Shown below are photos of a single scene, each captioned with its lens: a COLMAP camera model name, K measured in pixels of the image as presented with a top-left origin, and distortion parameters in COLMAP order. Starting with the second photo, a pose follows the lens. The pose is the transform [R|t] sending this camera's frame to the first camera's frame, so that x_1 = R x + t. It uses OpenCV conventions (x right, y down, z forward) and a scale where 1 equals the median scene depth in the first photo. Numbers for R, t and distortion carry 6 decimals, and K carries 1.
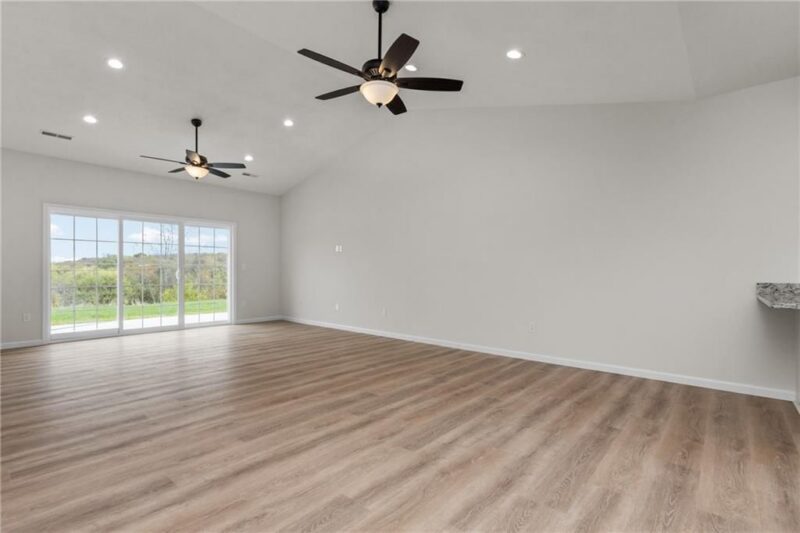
lens RADIAL K [[373.2, 0, 401.8], [0, 373.2, 270.6], [0, 0, 1]] dist [0.000515, -0.000573]
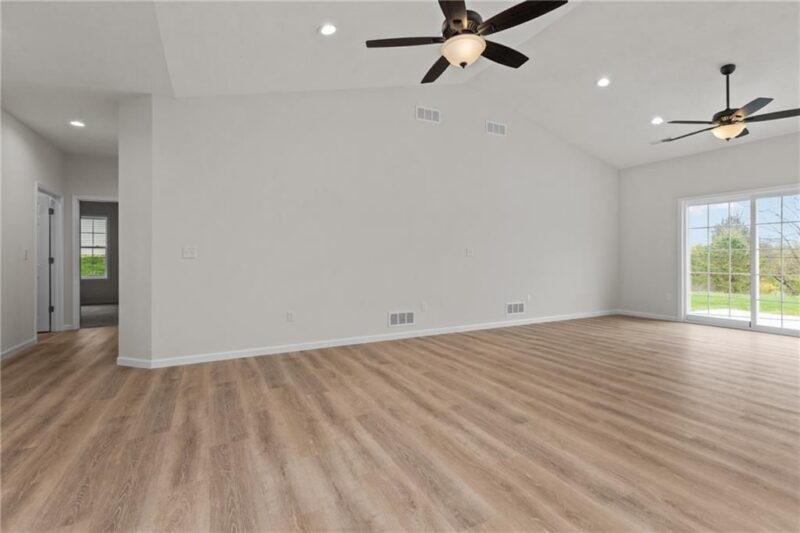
lens RADIAL K [[368.8, 0, 401.2], [0, 368.8, 259.5], [0, 0, 1]] dist [0.001726, 0.000099]
pose [[-0.366543, 0.001358, -0.930400, 0.664456], [0.005945, 0.999982, -0.000883, 0.004293], [0.930382, -0.005855, -0.366545, 1.003394]]
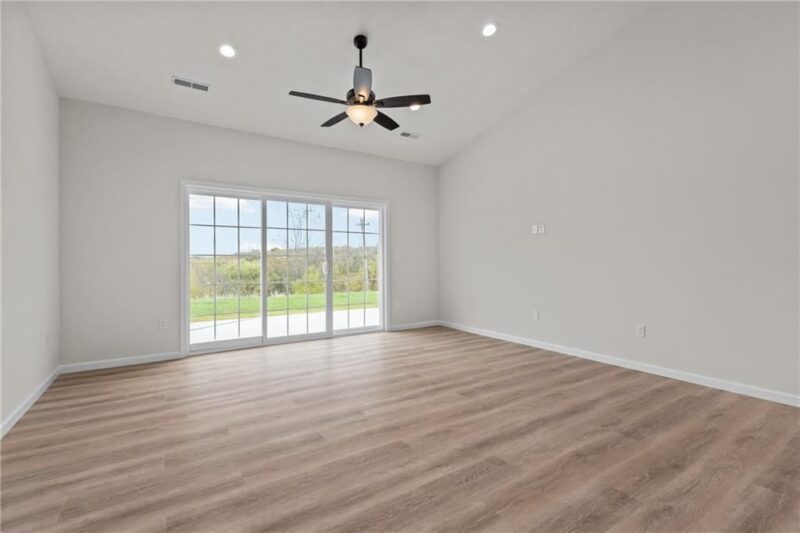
lens RADIAL K [[368.8, 0, 401.2], [0, 368.8, 259.5], [0, 0, 1]] dist [0.001726, 0.000099]
pose [[0.960091, -0.009287, -0.279533, -0.463935], [0.008033, 0.999952, -0.005630, -0.003680], [0.279572, 0.003160, 0.960119, 0.601057]]
